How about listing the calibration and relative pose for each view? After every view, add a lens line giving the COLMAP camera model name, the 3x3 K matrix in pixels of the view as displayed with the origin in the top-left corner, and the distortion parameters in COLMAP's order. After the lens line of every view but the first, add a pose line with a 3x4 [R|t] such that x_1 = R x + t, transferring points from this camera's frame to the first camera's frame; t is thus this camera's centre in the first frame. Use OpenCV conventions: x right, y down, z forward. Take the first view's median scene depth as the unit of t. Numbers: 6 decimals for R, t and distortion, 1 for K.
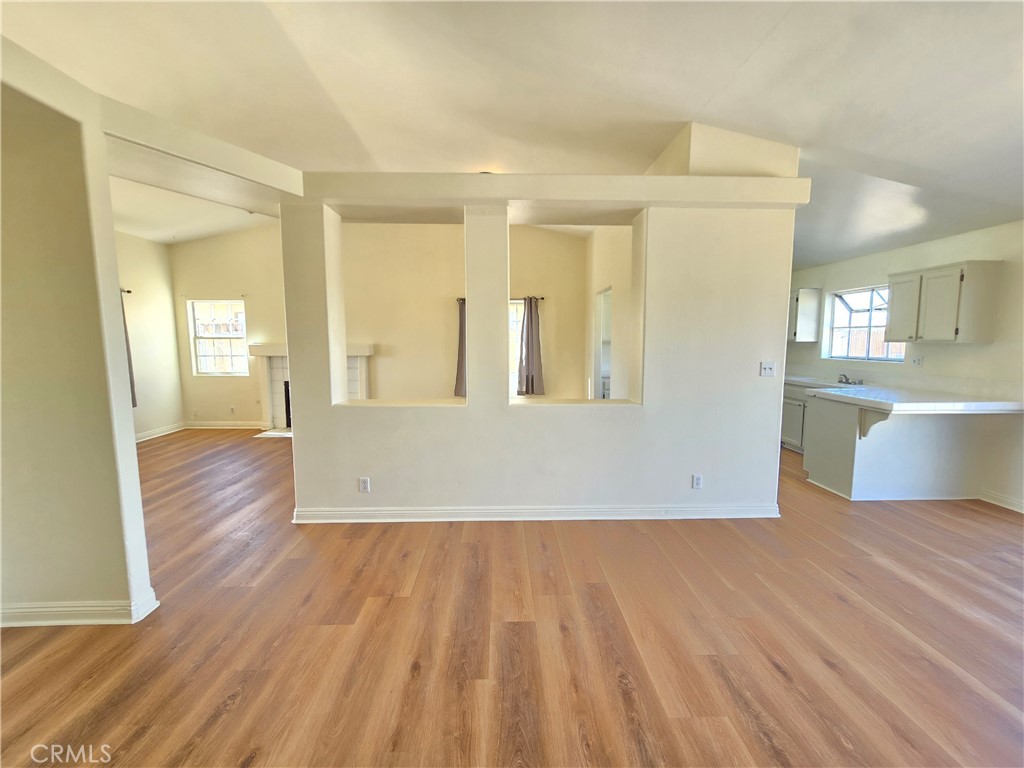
lens RADIAL K [[421.1, 0, 516.1], [0, 421.1, 383.8], [0, 0, 1]] dist [-0.001723, 0.001407]
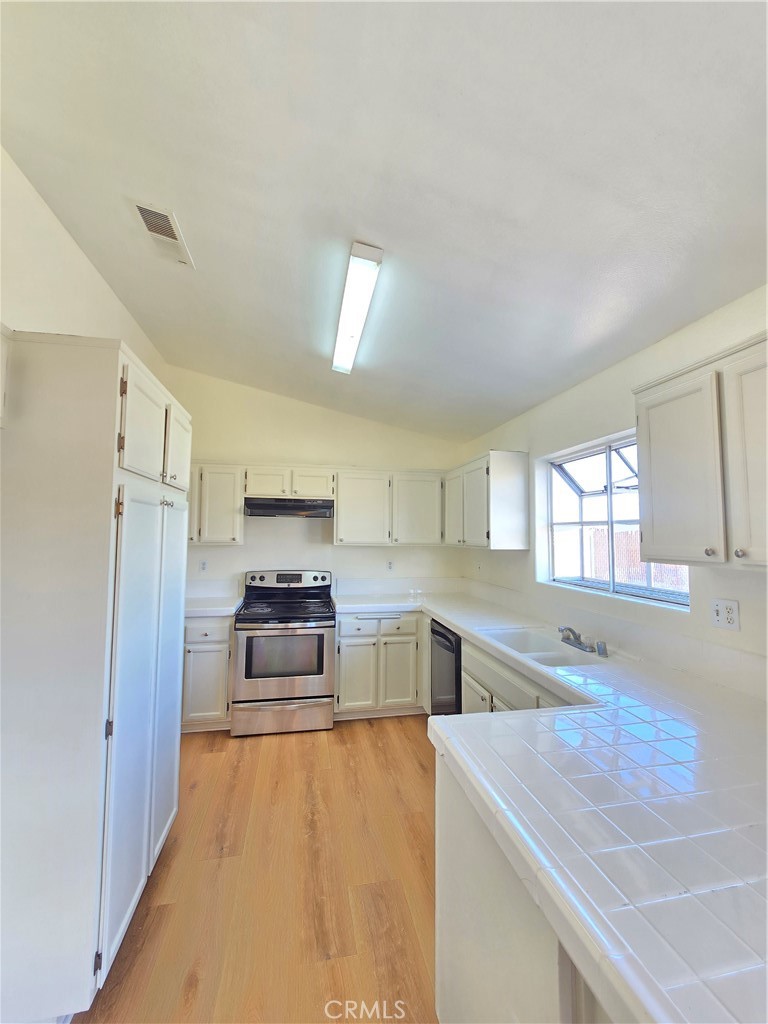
lens RADIAL K [[421.1, 0, 376.9], [0, 421.1, 509.2], [0, 0, 1]] dist [-0.001723, 0.001407]
pose [[0.987924, 0.020279, 0.153609, 0.600265], [0.005322, 0.986371, -0.164448, -0.087013], [-0.154851, 0.163280, 0.974352, 0.682138]]
